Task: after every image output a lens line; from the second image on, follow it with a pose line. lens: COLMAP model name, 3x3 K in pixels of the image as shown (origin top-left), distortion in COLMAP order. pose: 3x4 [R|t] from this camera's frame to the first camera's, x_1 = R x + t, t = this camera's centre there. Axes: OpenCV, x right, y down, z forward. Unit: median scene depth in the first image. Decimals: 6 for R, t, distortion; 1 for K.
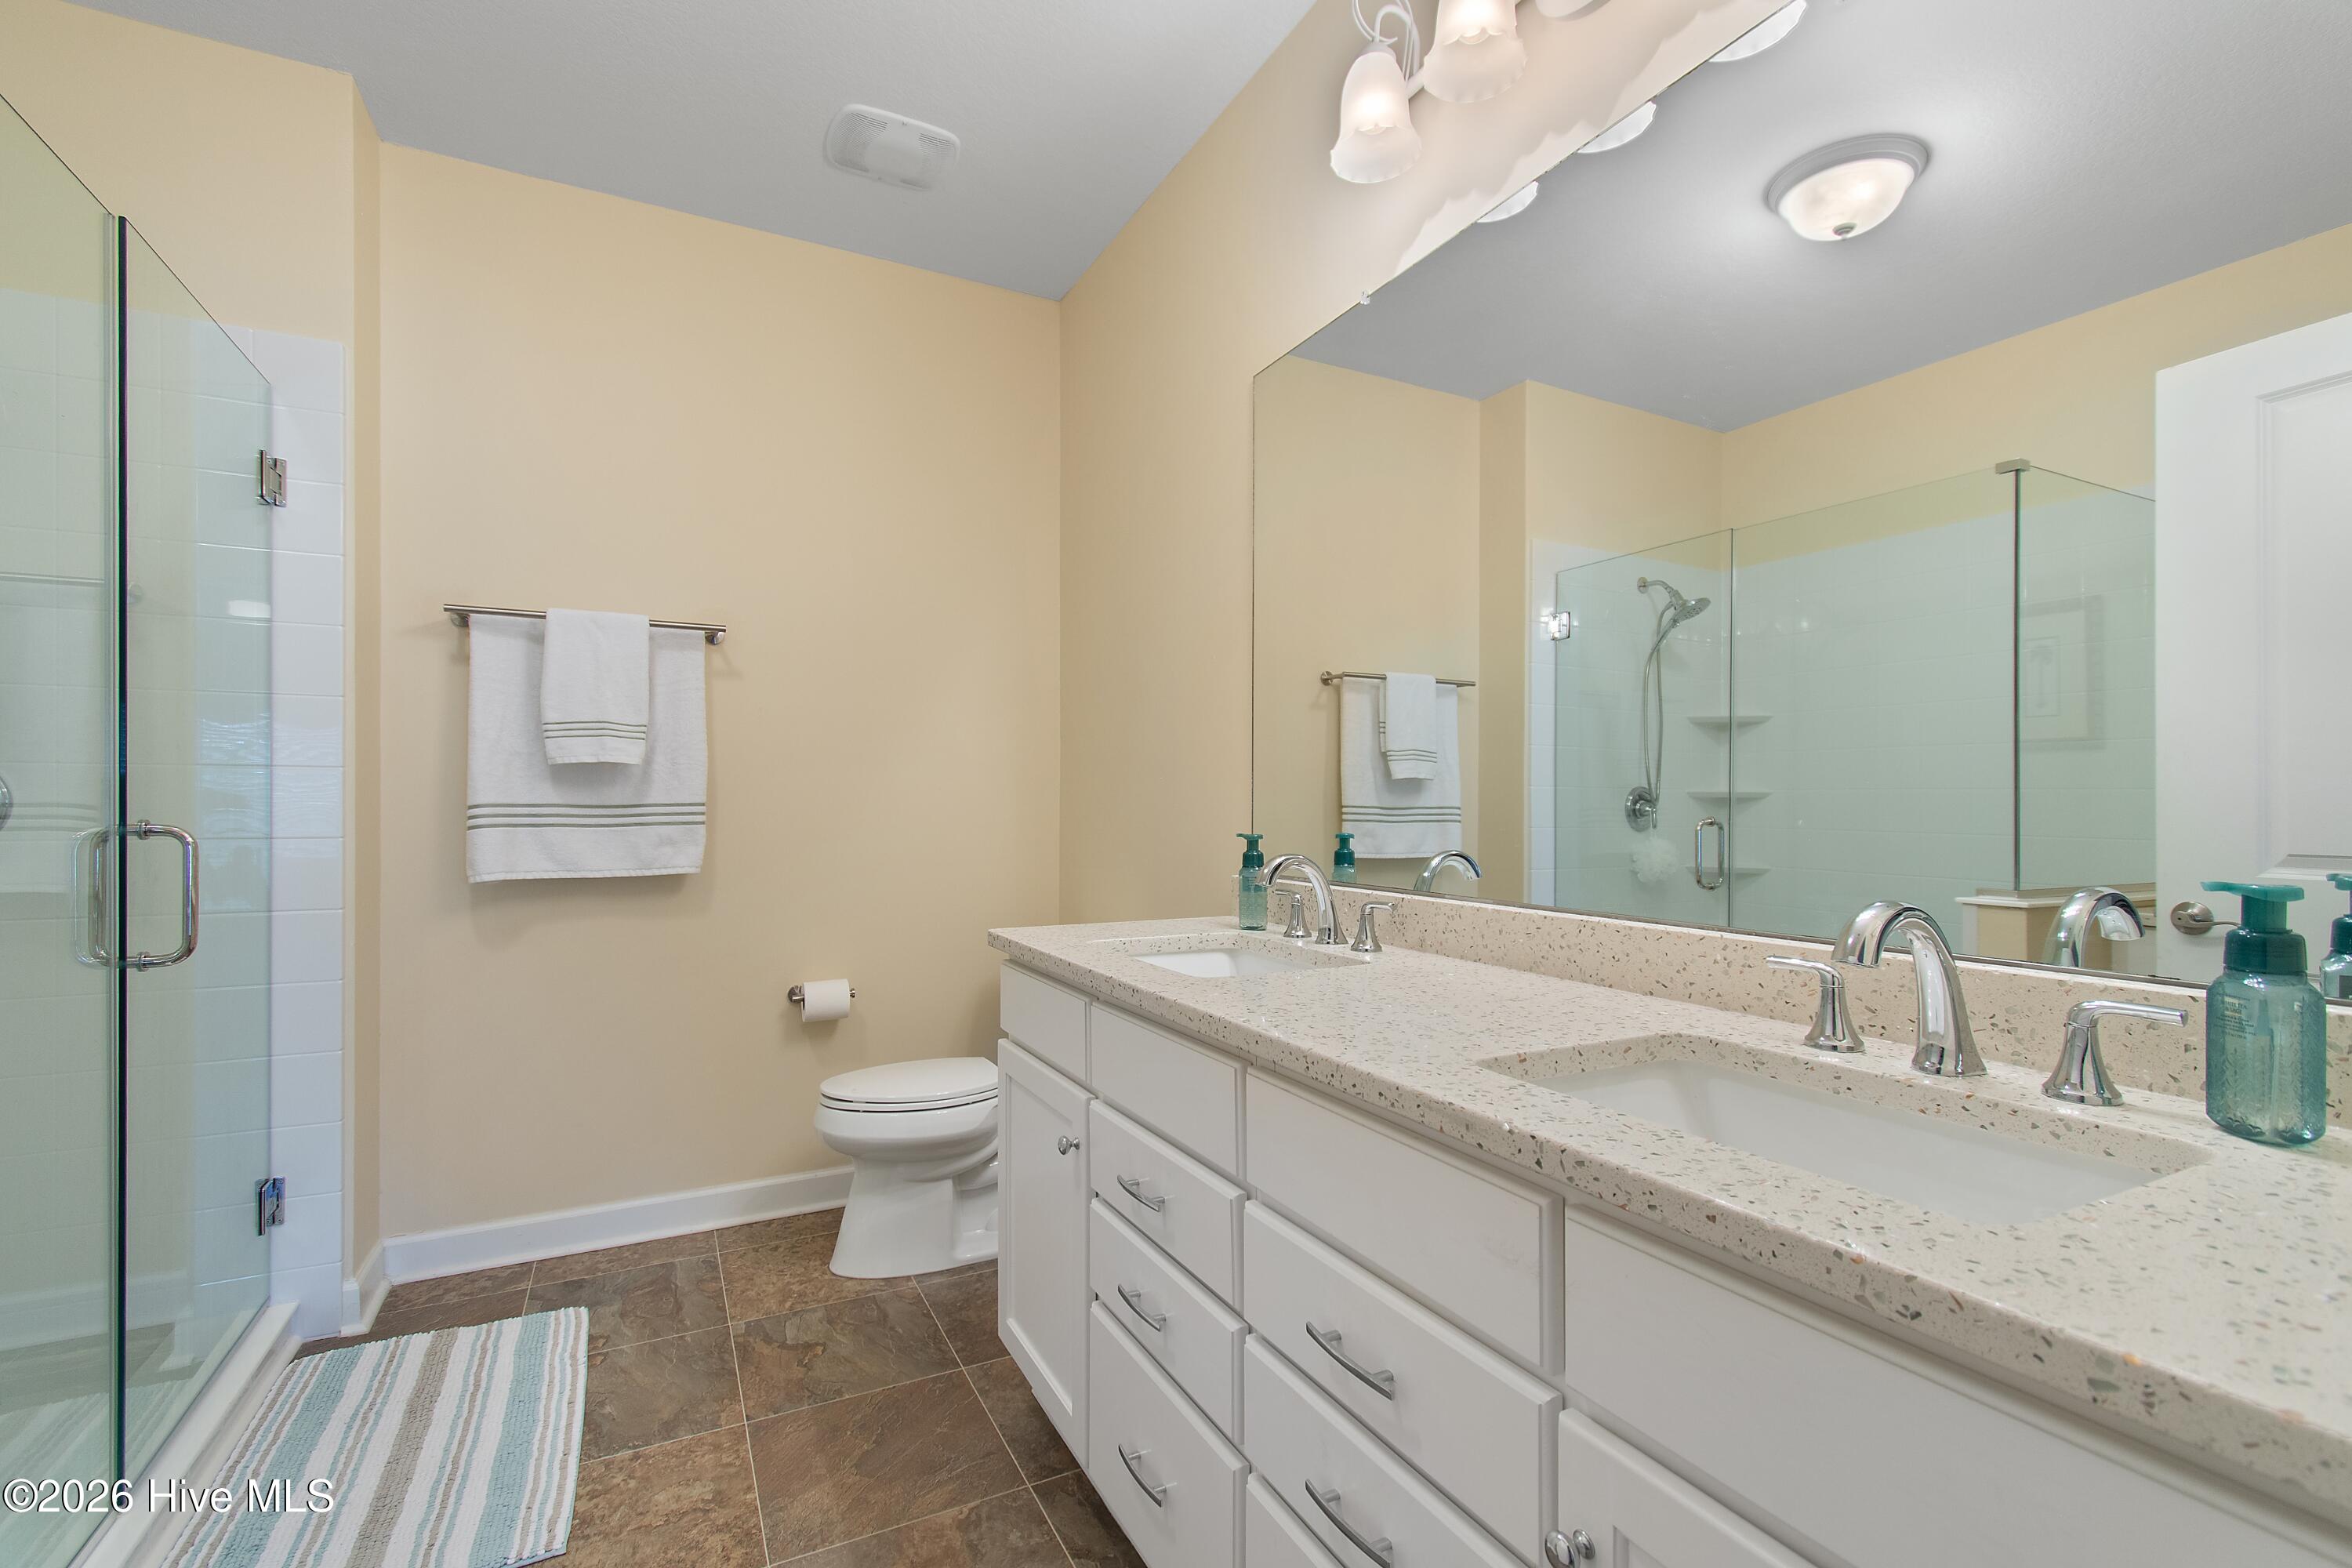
lens RADIAL K [[1044.0, 0, 1189.1], [0, 1044.0, 792.0], [0, 0, 1]] dist [0.001591, -0.000765]
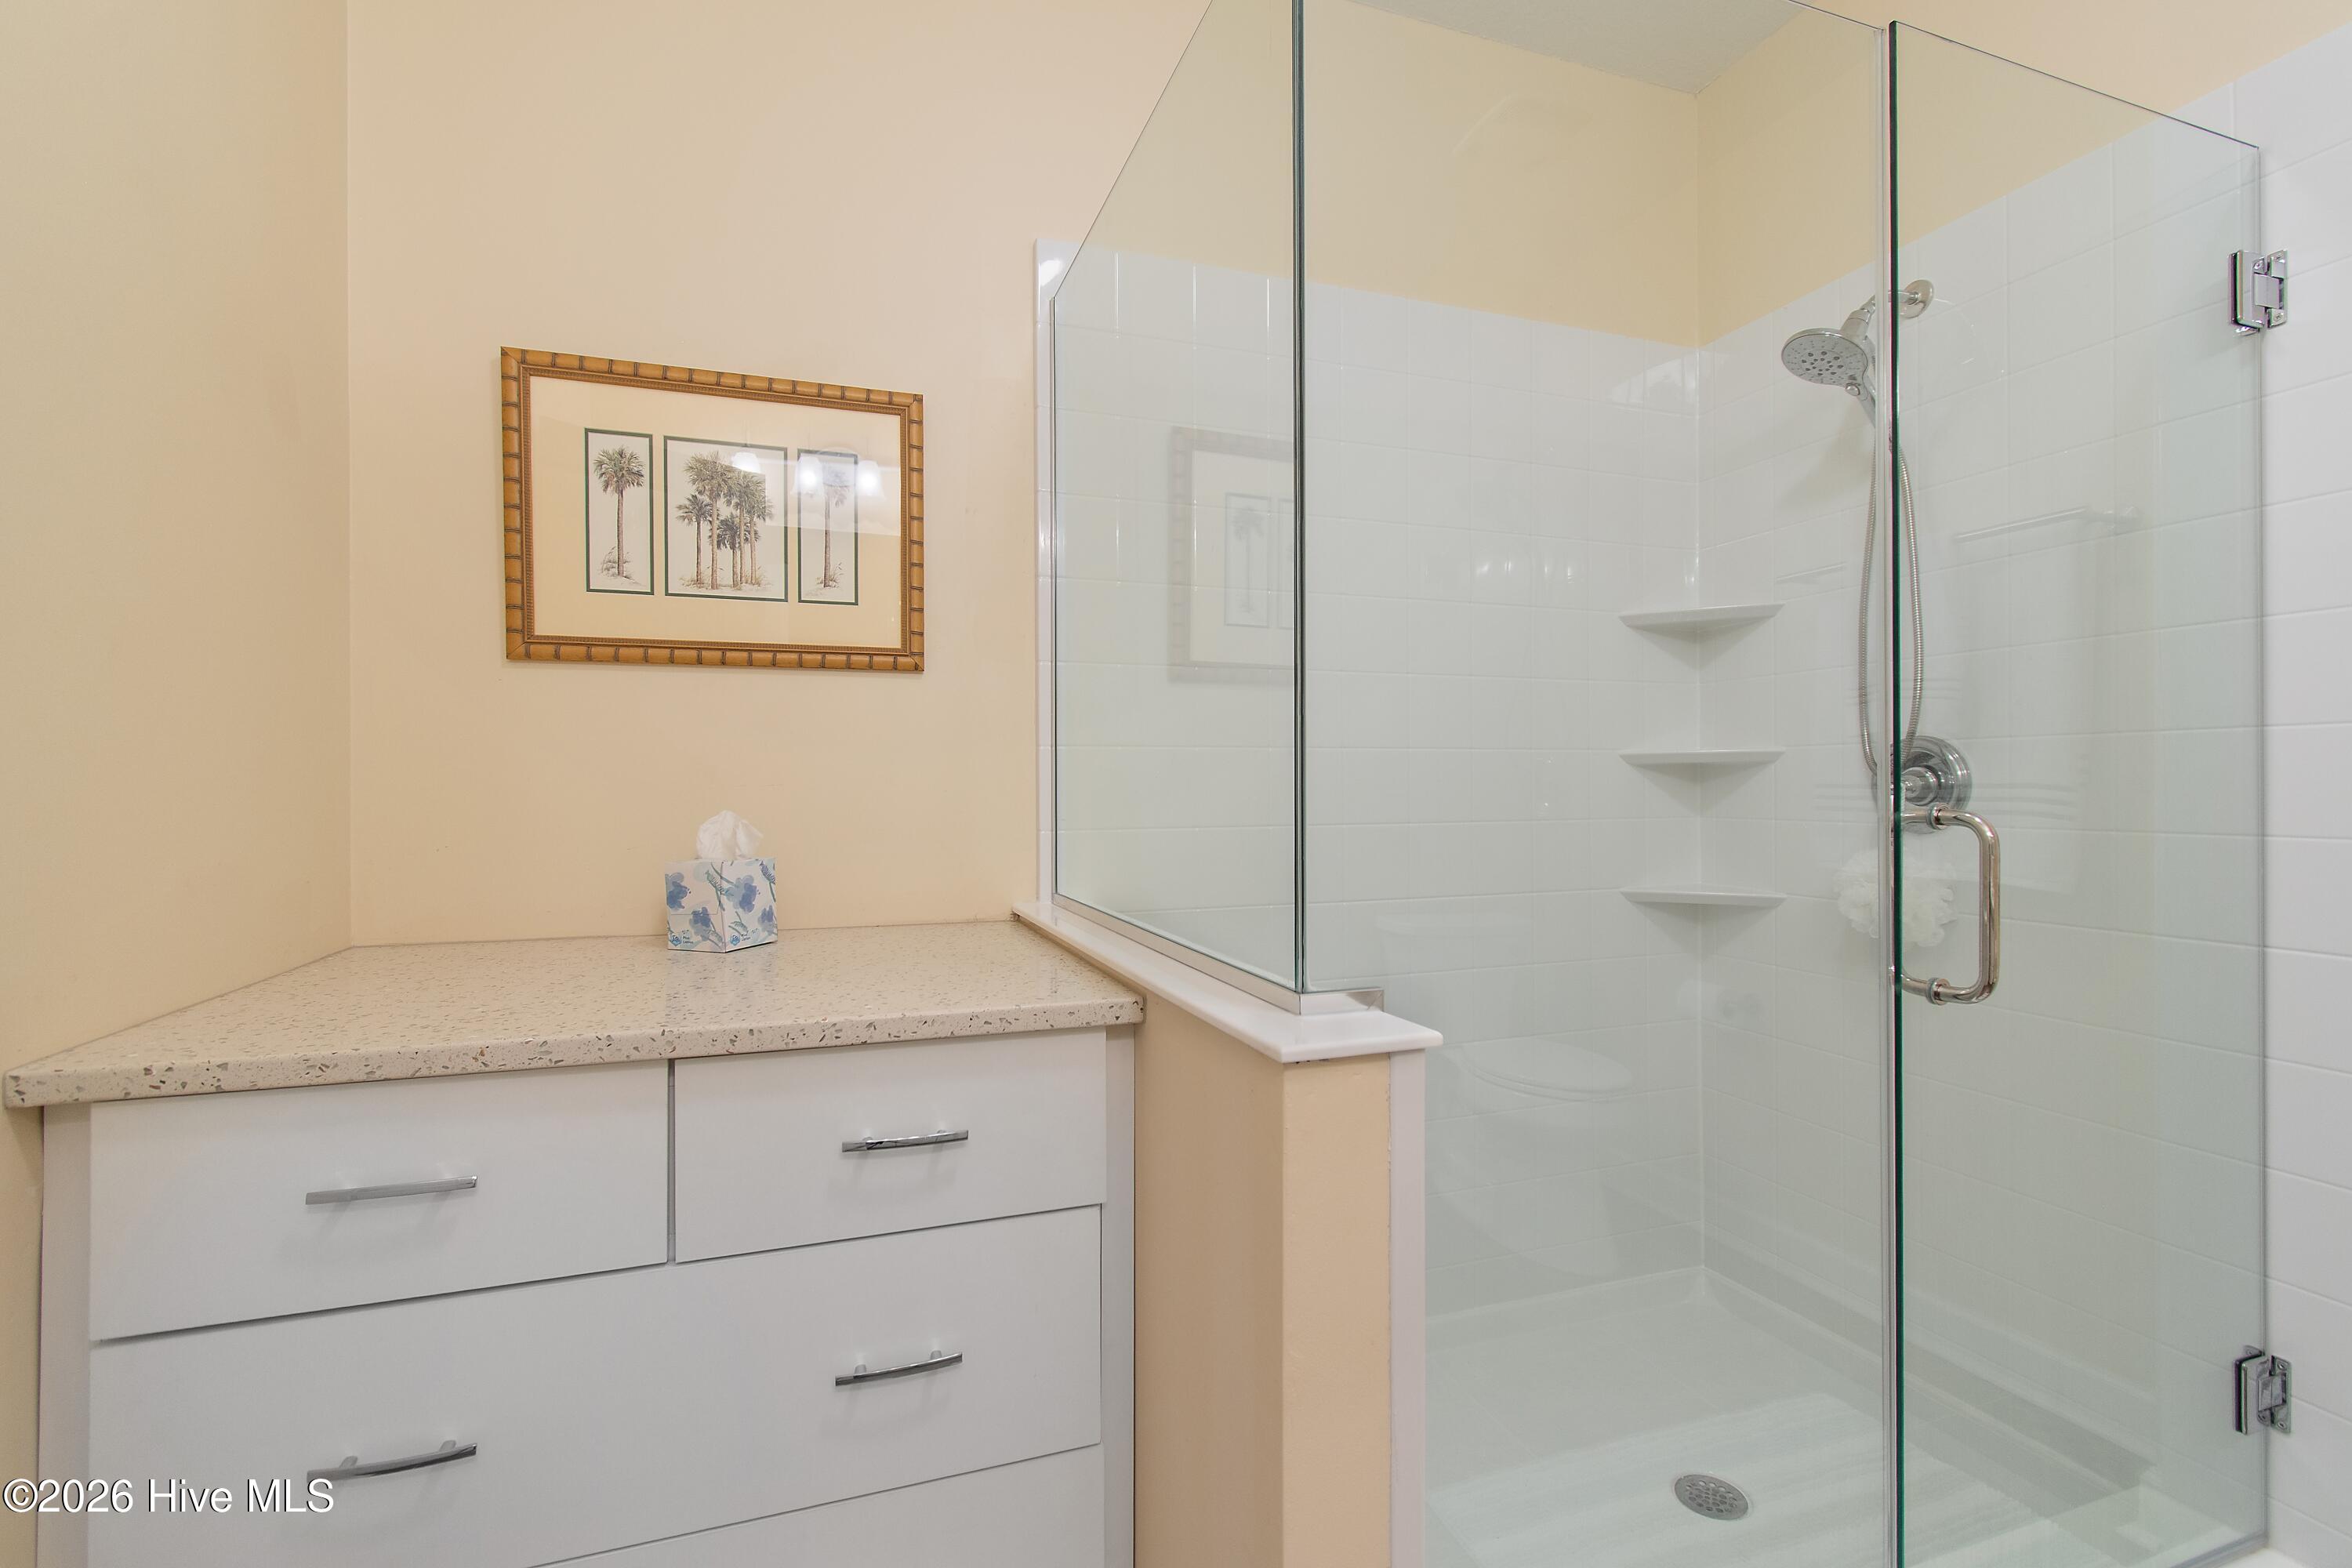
lens RADIAL K [[1044.0, 0, 1172.0], [0, 1044.0, 788.5], [0, 0, 1]] dist [0.001591, -0.000765]
pose [[-0.138816, -0.000390, -0.990318, -0.137326], [0.003642, 0.999993, -0.000904, 0.012456], [0.990312, -0.003732, -0.138813, 0.429570]]
